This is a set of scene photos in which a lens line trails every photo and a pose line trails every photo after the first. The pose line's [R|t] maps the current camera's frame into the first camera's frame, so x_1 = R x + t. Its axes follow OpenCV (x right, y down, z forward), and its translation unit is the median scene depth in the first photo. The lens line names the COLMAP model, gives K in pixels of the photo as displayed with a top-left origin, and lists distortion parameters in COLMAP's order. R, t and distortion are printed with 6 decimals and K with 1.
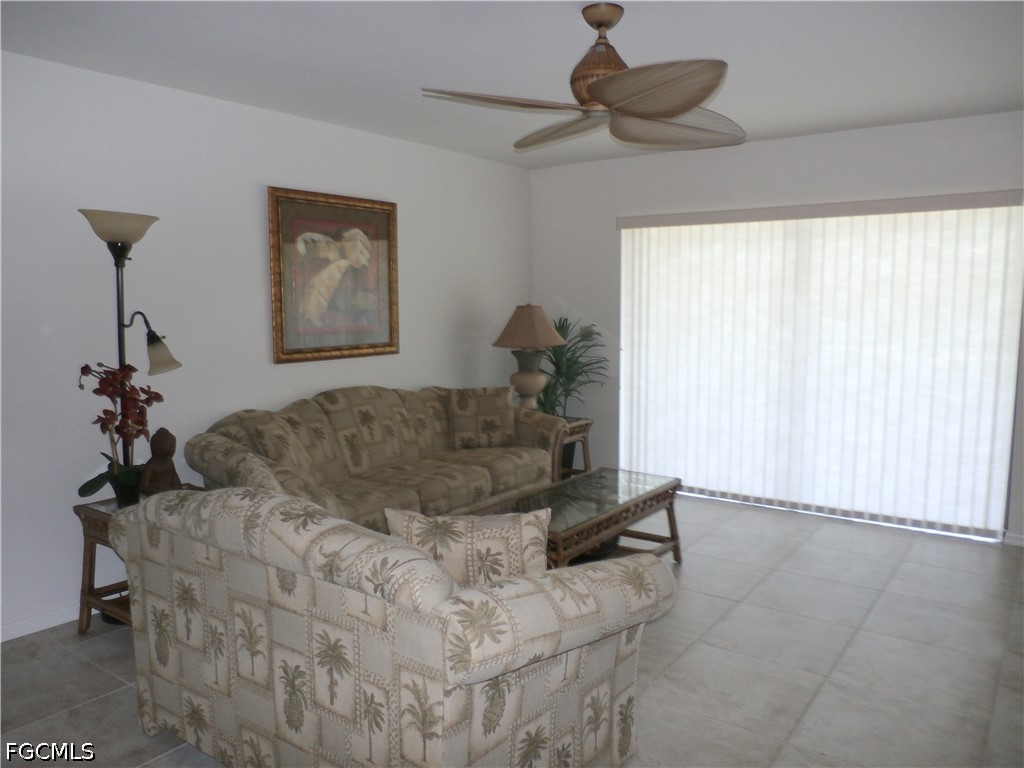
lens RADIAL K [[768.4, 0, 523.4], [0, 768.4, 388.0], [0, 0, 1]] dist [0.005752, 0.001577]
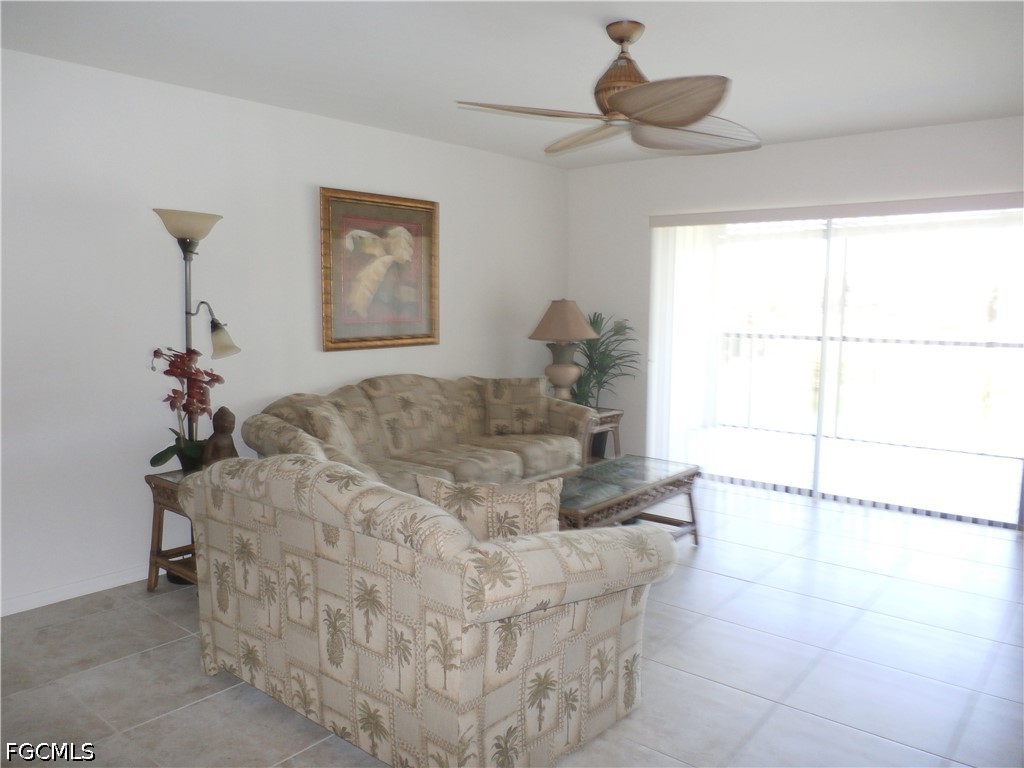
lens RADIAL K [[758.2, 0, 512.0], [0, 758.2, 384.0], [0, 0, 1]] dist [-0.002969, 0.000124]
pose [[0.997497, 0.016904, -0.068661, 0.021937], [-0.016802, 0.999857, 0.002063, 0.011326], [0.068686, -0.000905, 0.997638, -0.066910]]
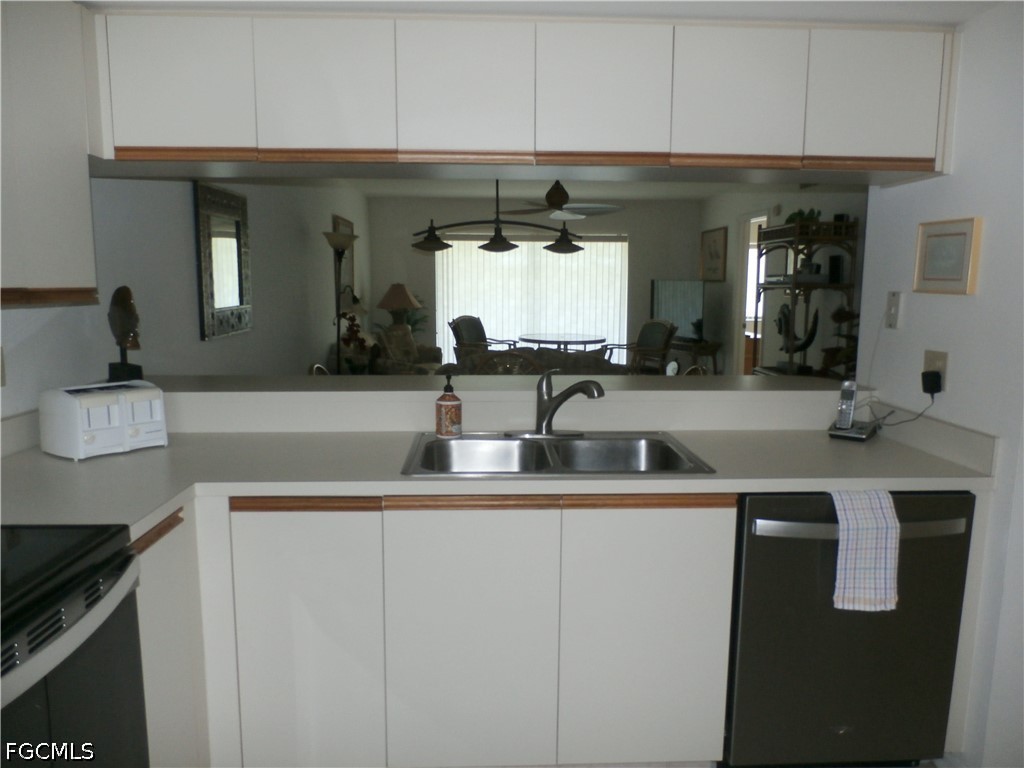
lens RADIAL K [[758.2, 0, 512.0], [0, 758.2, 384.0], [0, 0, 1]] dist [-0.002969, 0.000124]
pose [[0.788682, -0.074219, 0.610305, -1.719131], [0.062040, 0.997227, 0.041100, 0.120814], [-0.611663, 0.005449, 0.791100, -0.971566]]
